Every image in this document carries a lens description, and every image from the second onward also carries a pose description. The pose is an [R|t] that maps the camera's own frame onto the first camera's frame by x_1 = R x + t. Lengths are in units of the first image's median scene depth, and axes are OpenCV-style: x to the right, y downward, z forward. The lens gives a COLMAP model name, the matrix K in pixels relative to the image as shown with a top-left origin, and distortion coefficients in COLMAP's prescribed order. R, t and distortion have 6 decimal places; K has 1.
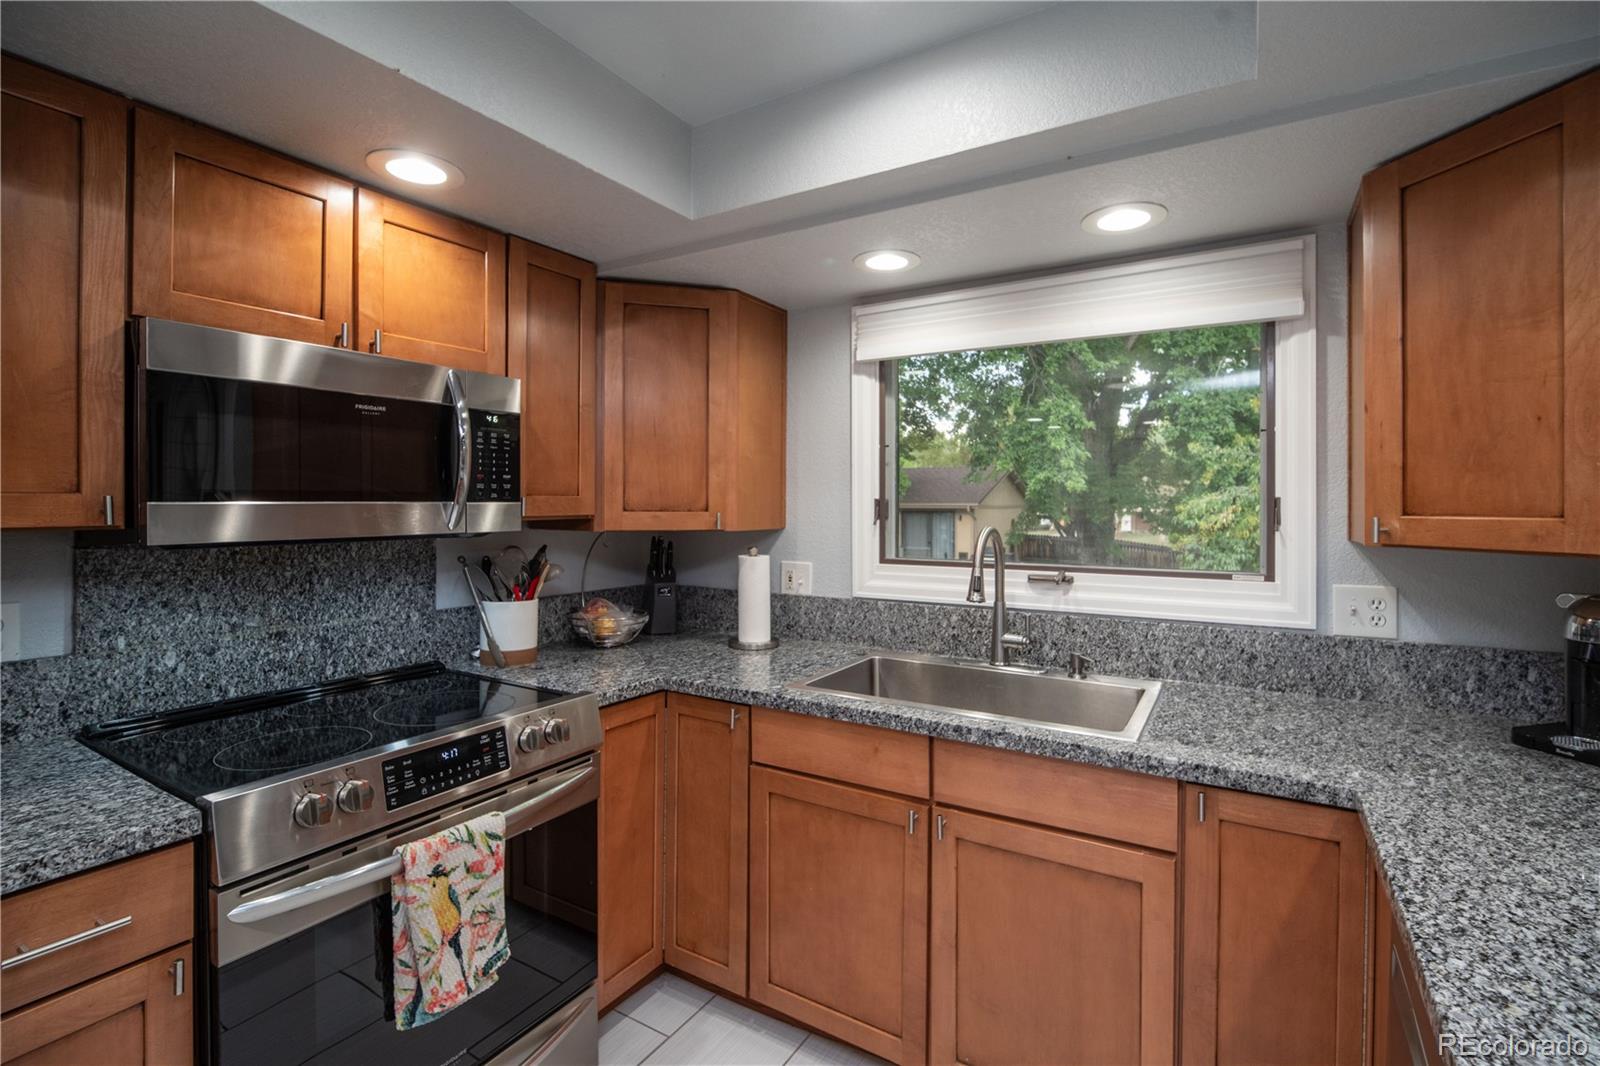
lens RADIAL K [[734.9, 0, 809.8], [0, 734.9, 505.7], [0, 0, 1]] dist [0.002815, -0.002562]
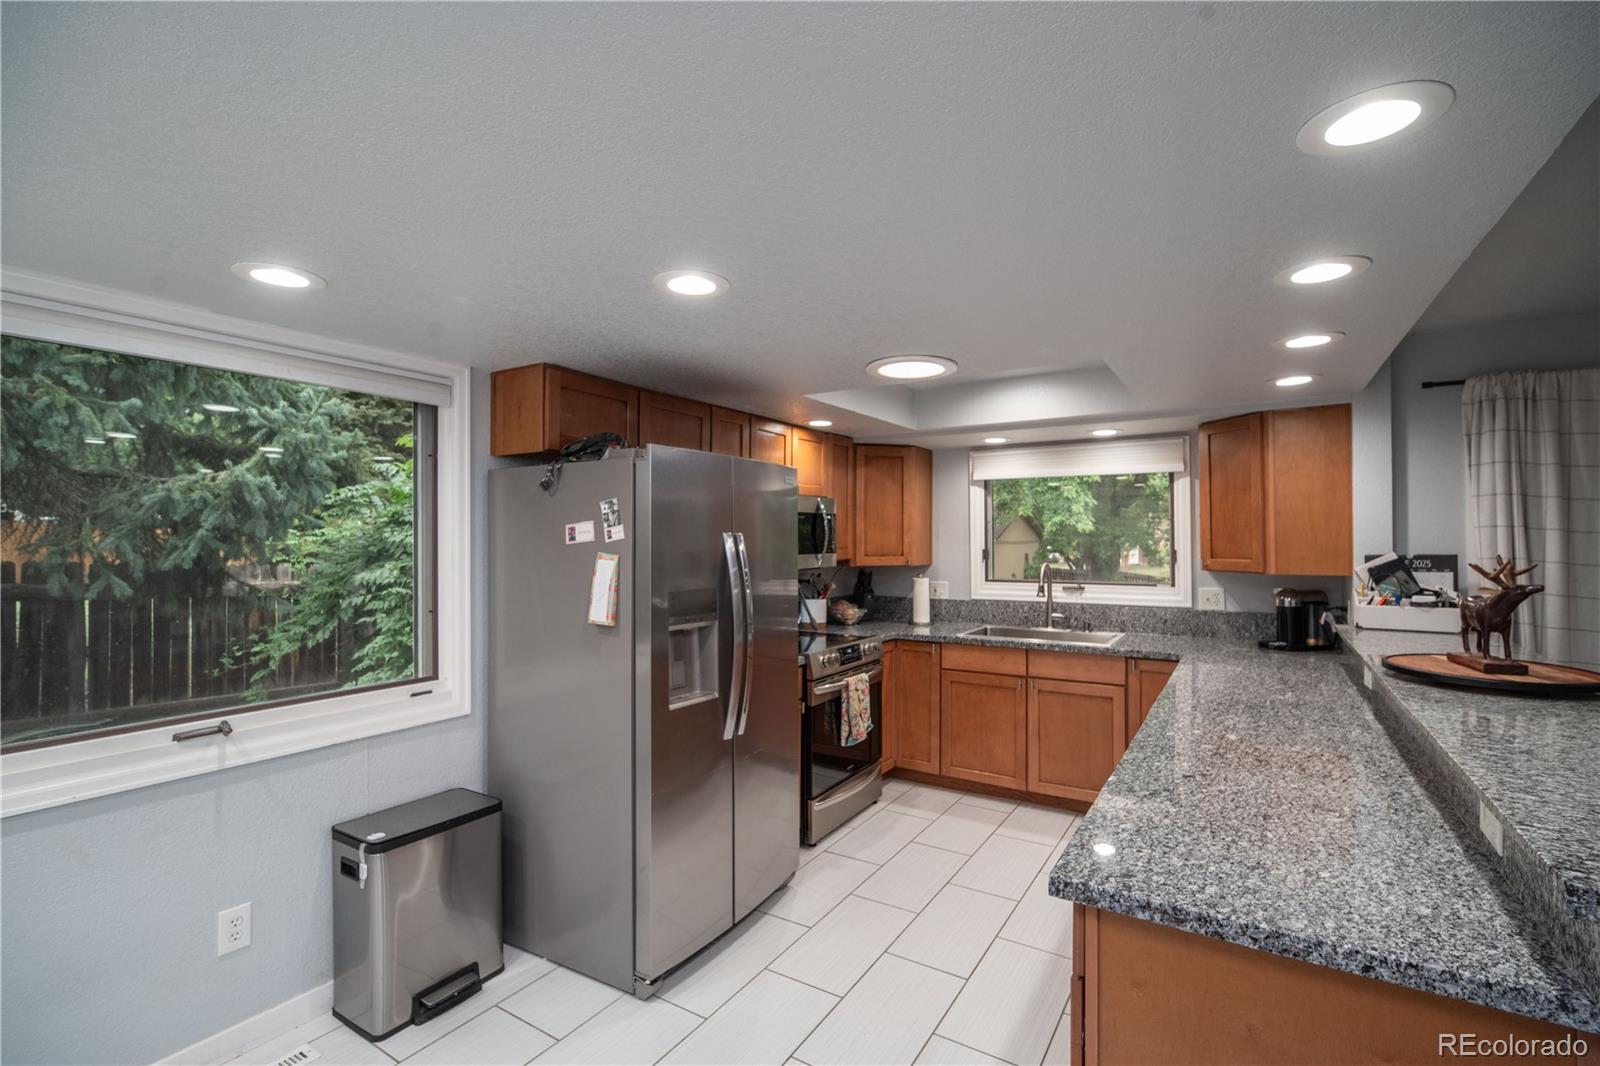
lens RADIAL K [[734.9, 0, 804.2], [0, 734.9, 534.0], [0, 0, 1]] dist [0.002815, -0.002562]
pose [[0.999837, -0.006114, -0.017010, -0.402434], [0.005971, 0.999946, -0.008448, -0.040534], [0.017061, 0.008345, 0.999820, -1.103689]]
